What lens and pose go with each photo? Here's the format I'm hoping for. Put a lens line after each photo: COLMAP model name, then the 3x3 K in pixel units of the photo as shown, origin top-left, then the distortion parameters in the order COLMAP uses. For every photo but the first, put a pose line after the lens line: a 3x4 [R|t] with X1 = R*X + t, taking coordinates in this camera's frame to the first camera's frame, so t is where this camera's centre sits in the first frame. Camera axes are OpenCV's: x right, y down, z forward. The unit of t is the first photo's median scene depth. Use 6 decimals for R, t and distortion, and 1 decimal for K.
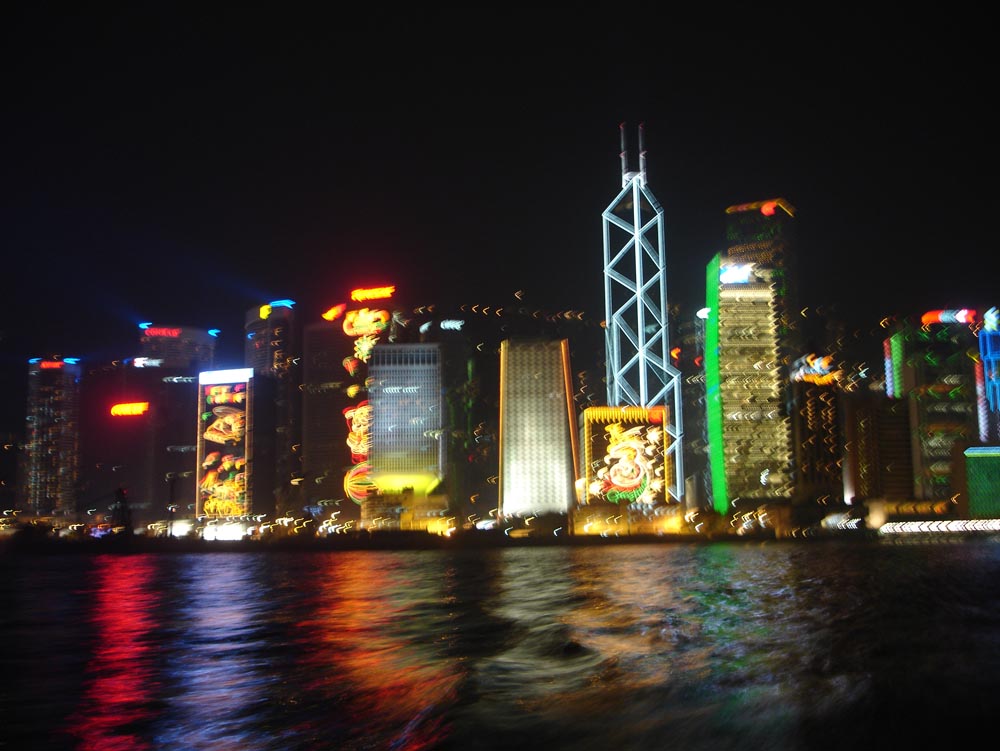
lens RADIAL K [[1089.9, 0, 500.0], [0, 1089.9, 375.5], [0, 0, 1]] dist [-0.082283, -0.006385]
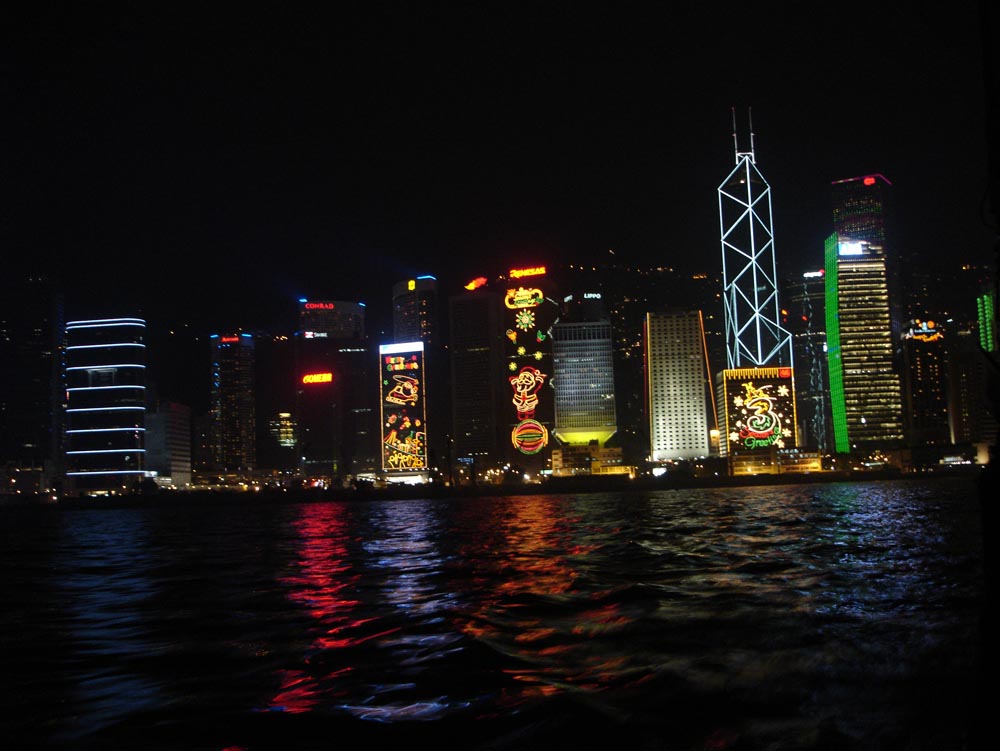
lens RADIAL K [[1089.9, 0, 500.0], [0, 1089.9, 375.5], [0, 0, 1]] dist [-0.082283, -0.006385]
pose [[0.997873, -0.027126, -0.059270, -0.082823], [0.030007, 0.998384, 0.048269, -0.022779], [0.057865, -0.049945, 0.997074, -0.155961]]
